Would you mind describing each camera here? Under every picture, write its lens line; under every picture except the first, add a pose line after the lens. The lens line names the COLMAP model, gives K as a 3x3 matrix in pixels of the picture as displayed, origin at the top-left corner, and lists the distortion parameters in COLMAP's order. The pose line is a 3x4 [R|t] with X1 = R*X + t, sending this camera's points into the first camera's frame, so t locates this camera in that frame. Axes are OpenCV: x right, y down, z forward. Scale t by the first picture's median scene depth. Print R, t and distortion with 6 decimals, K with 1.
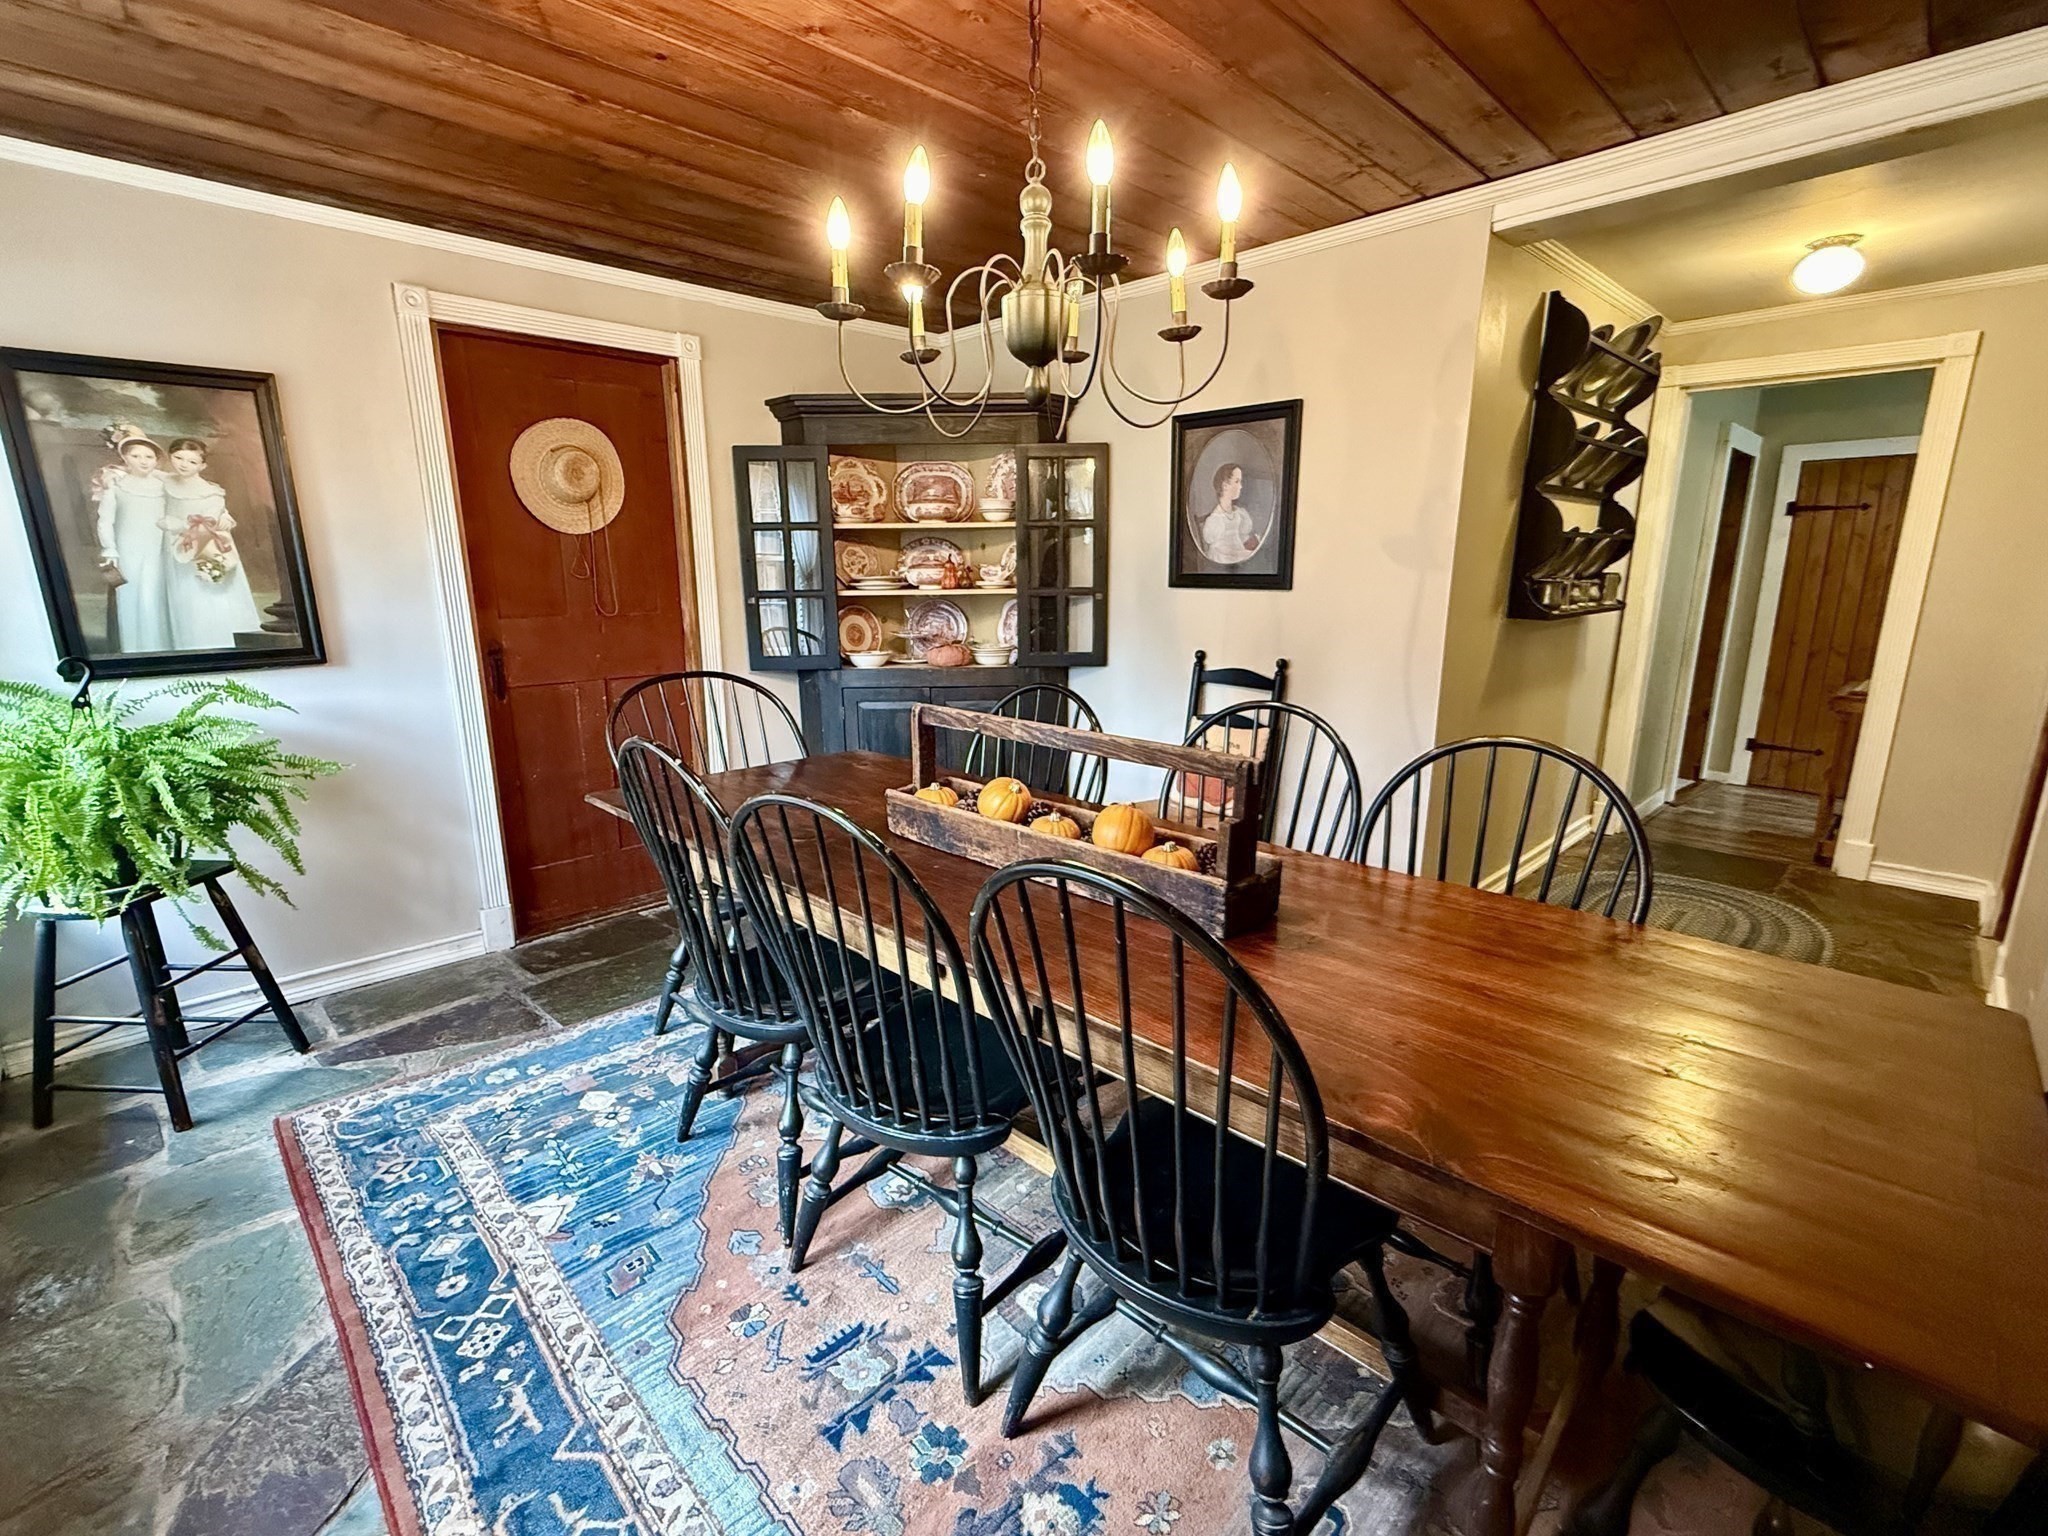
lens RADIAL K [[936.1, 0, 1022.7], [0, 936.1, 777.0], [0, 0, 1]] dist [0.000661, 0.000153]
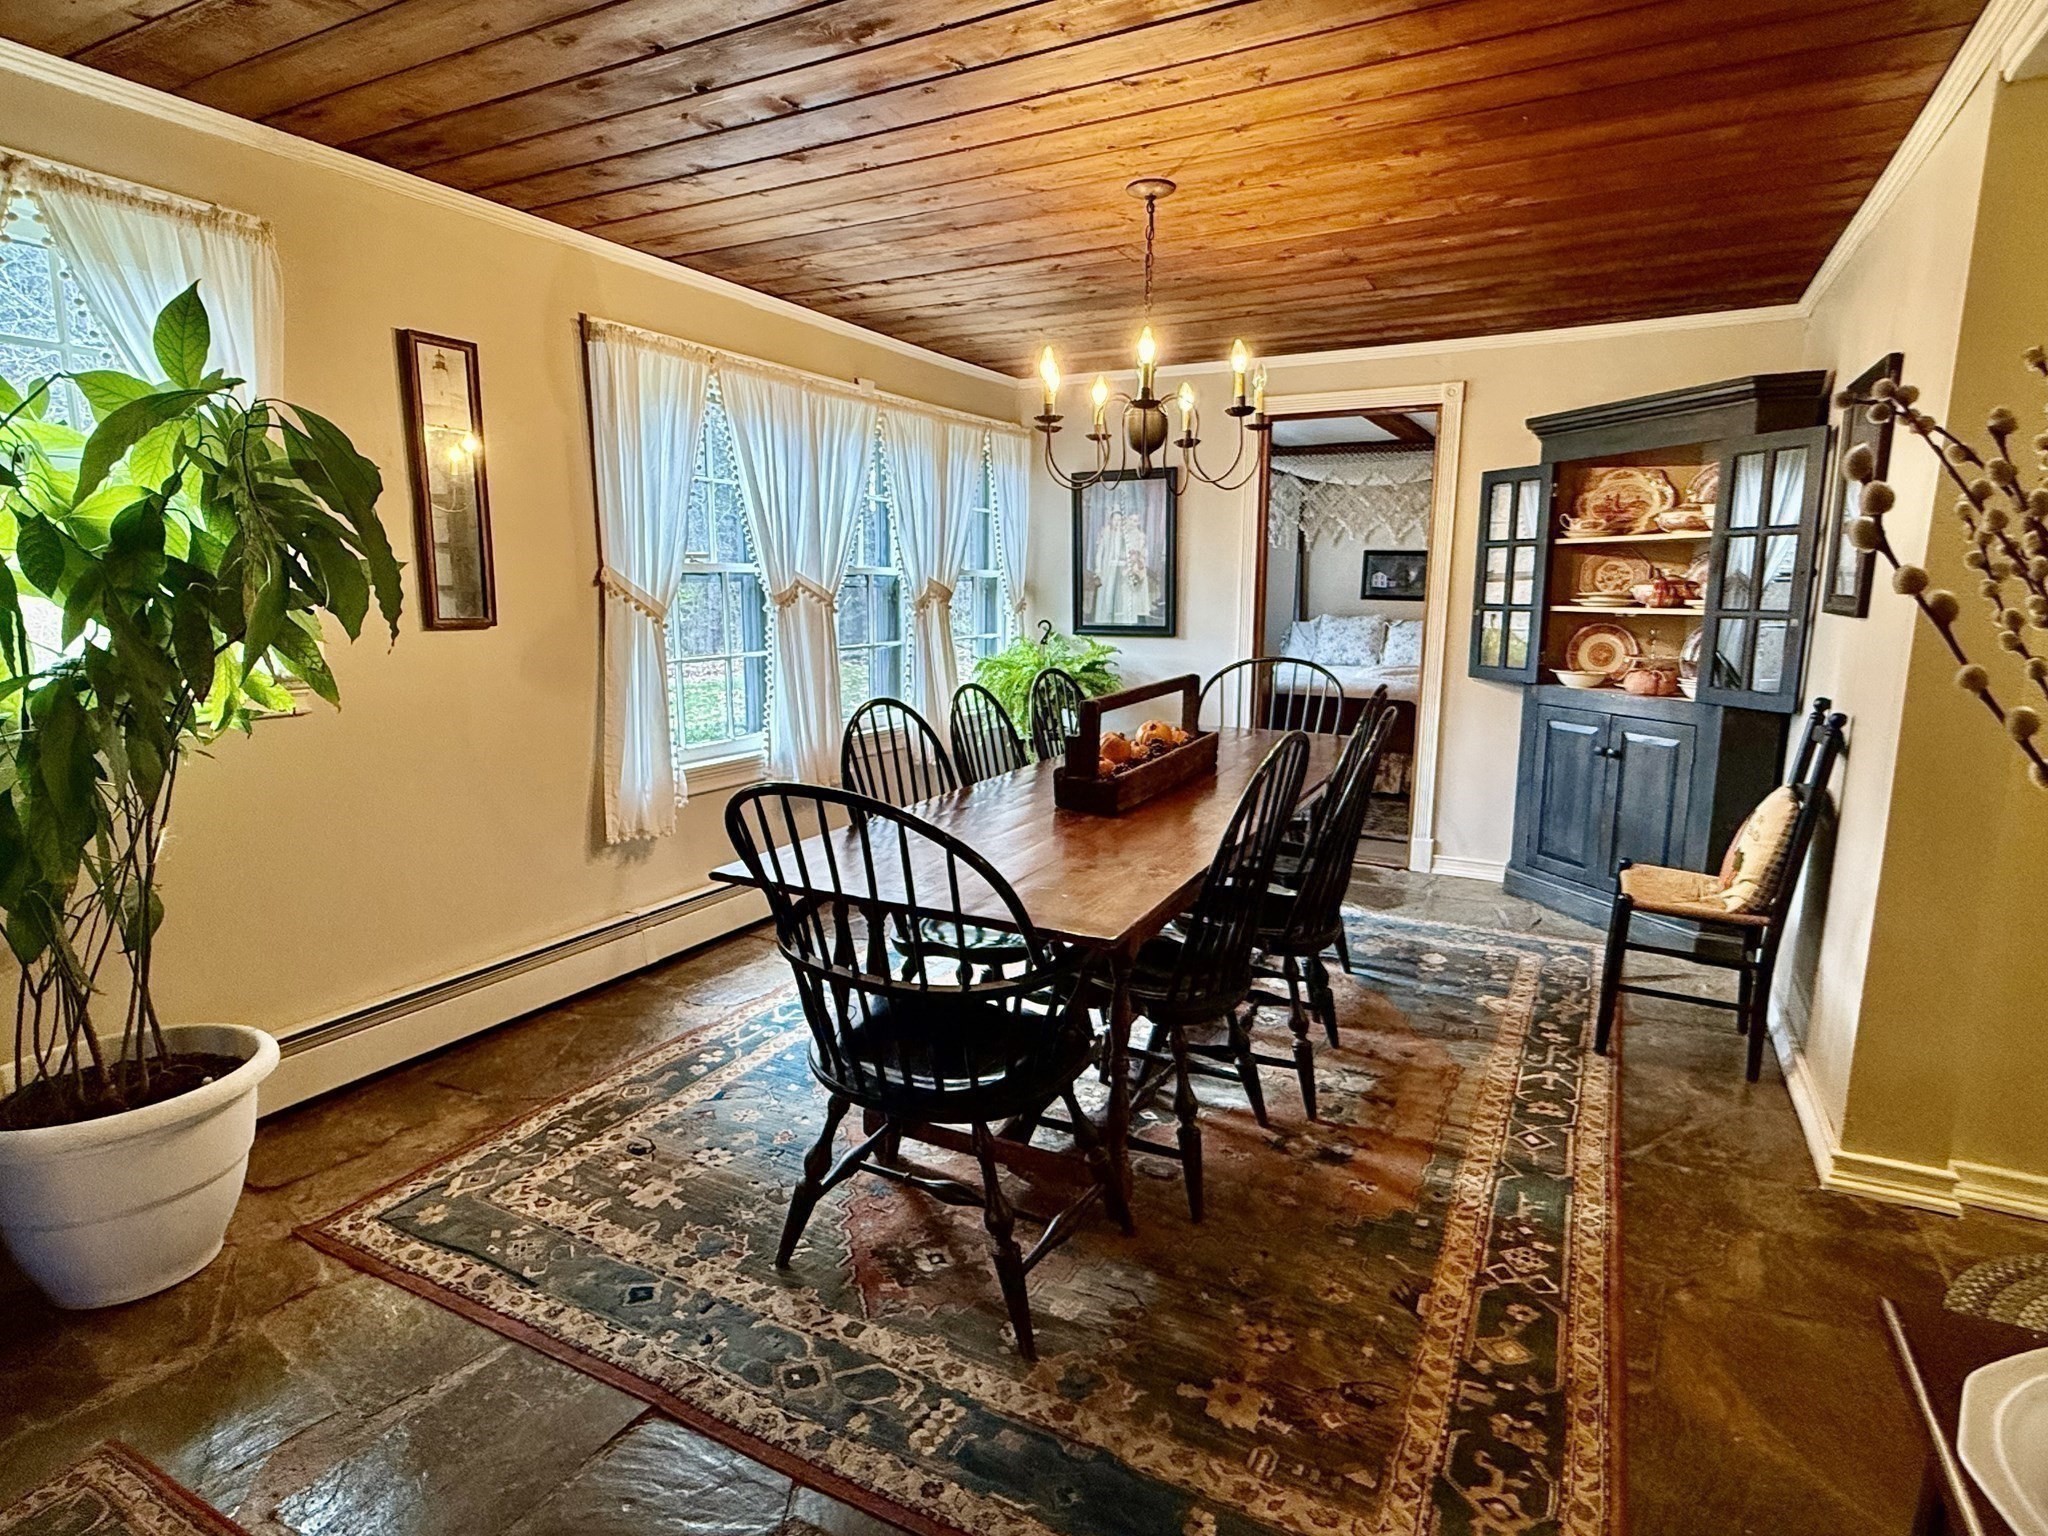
lens RADIAL K [[1098.8, 0, 1022.9], [0, 1098.8, 766.0], [0, 0, 1]] dist [-0.000845, -0.000299]
pose [[0.294189, 0.163861, -0.941596, 0.767166], [-0.216872, 0.970939, 0.101209, -0.033351], [0.930817, 0.174431, 0.321176, 0.147326]]
